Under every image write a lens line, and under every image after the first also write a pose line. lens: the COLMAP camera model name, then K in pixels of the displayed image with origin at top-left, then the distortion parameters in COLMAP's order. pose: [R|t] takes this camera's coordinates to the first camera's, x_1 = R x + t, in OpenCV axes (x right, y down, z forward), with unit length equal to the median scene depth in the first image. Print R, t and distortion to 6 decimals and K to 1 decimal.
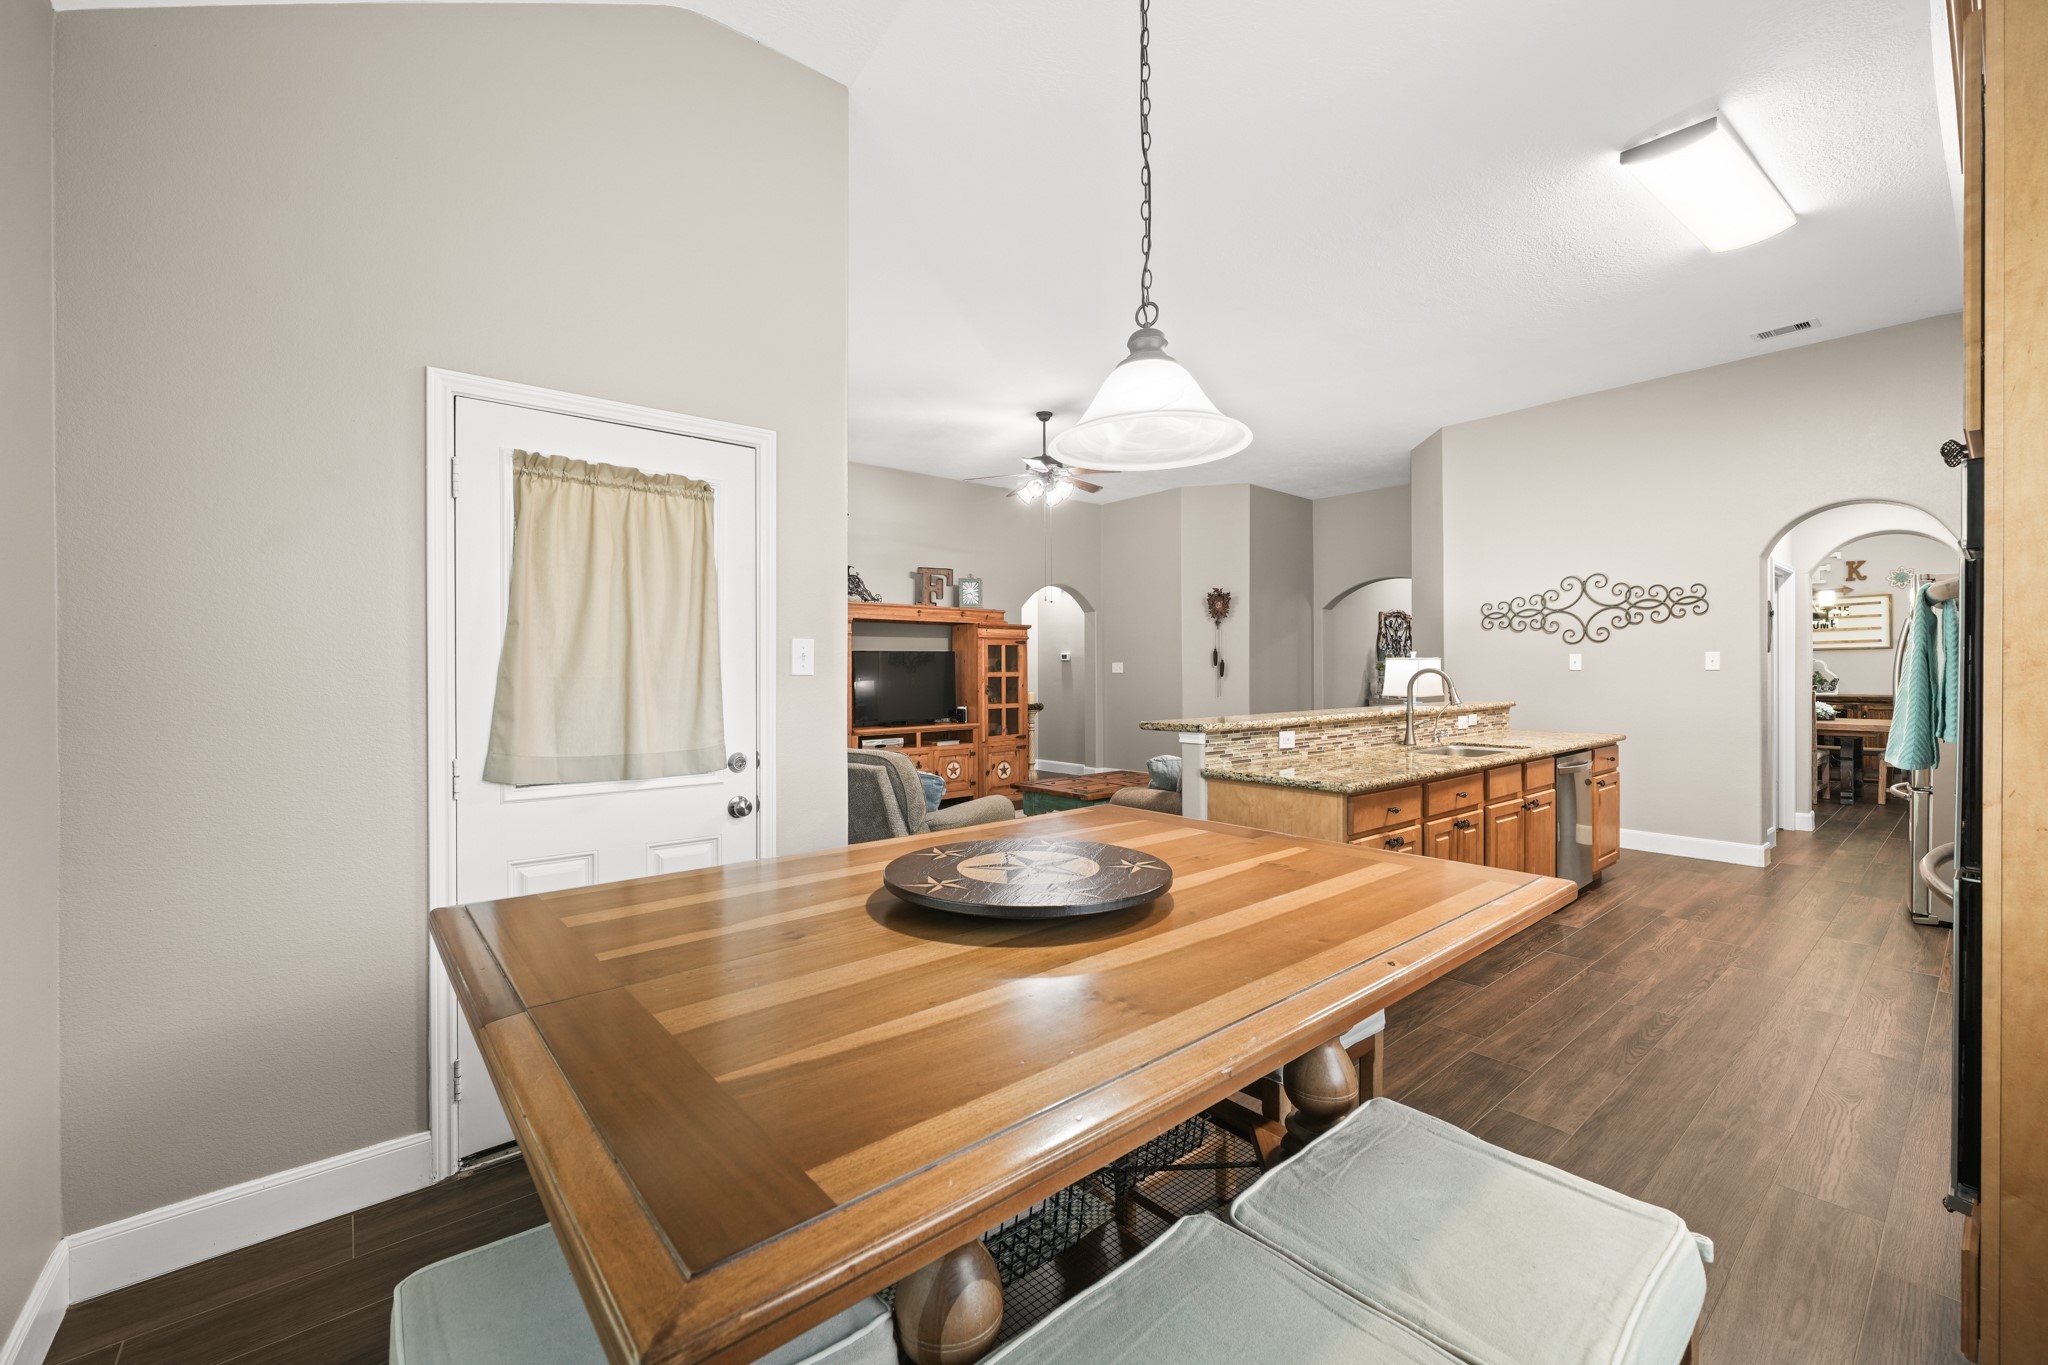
lens RADIAL K [[809.0, 0, 1030.0], [0, 809.0, 676.4], [0, 0, 1]] dist [0.000076, 0.000022]
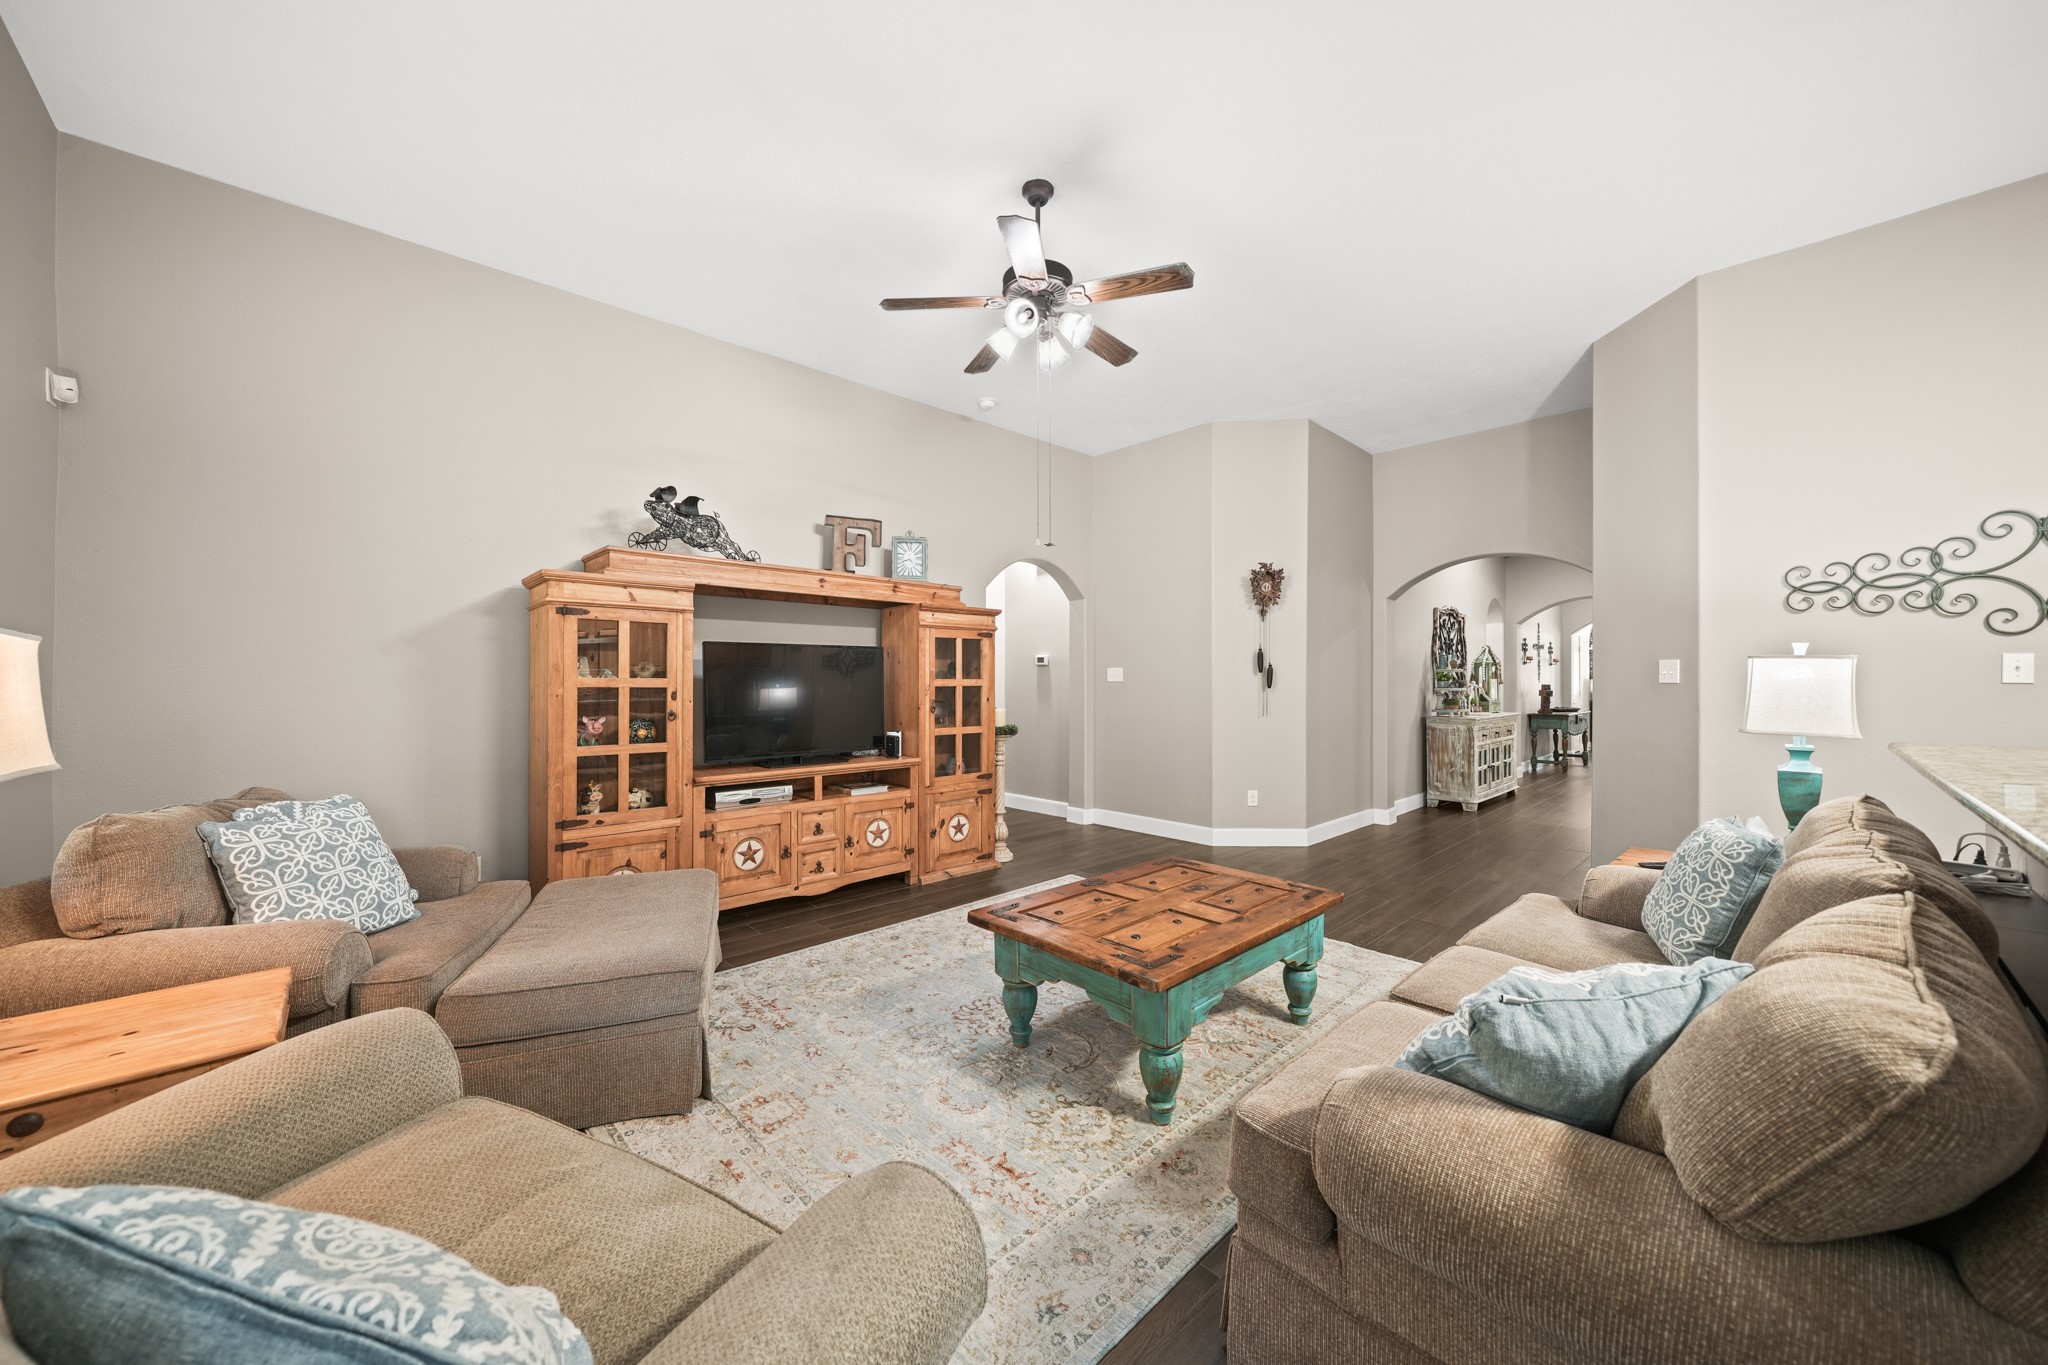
lens RADIAL K [[724.6, 0, 1019.2], [0, 724.6, 679.5], [0, 0, 1]] dist [-0.000833, -0.000234]
pose [[0.998975, 0.008485, 0.044454, -0.010006], [-0.008160, 0.999939, -0.007468, -0.001026], [-0.044514, 0.007098, 0.998984, 0.412654]]
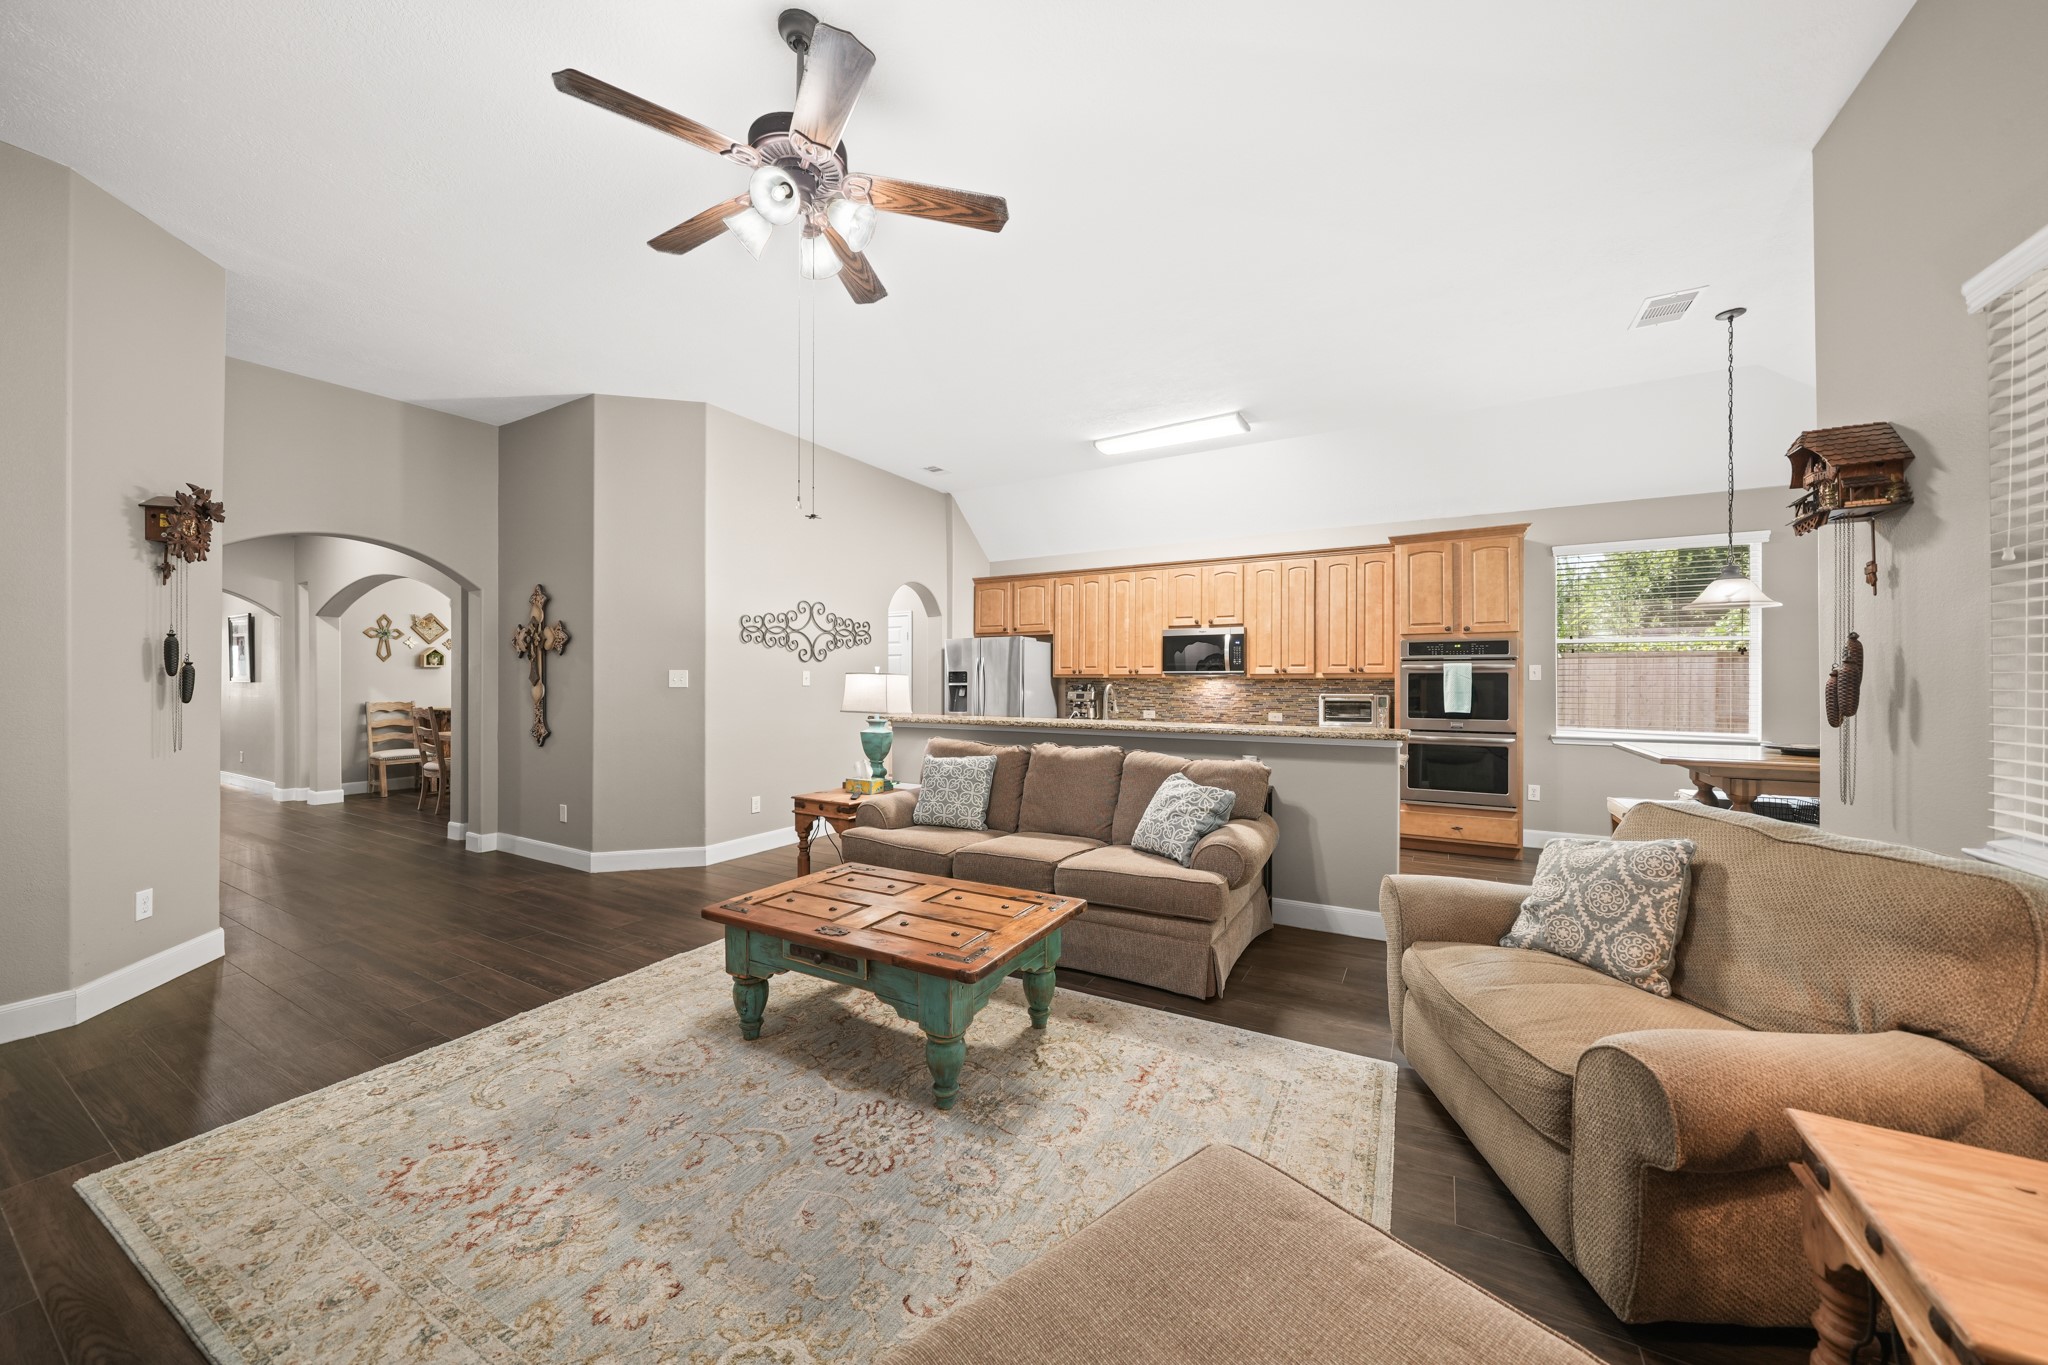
lens RADIAL K [[724.6, 0, 1019.2], [0, 724.6, 679.5], [0, 0, 1]] dist [-0.000833, -0.000234]
pose [[-0.330339, 0.007010, 0.943836, -0.267739], [0.007131, 0.999962, -0.004931, -0.007157], [-0.943835, 0.005102, -0.330377, 0.792804]]
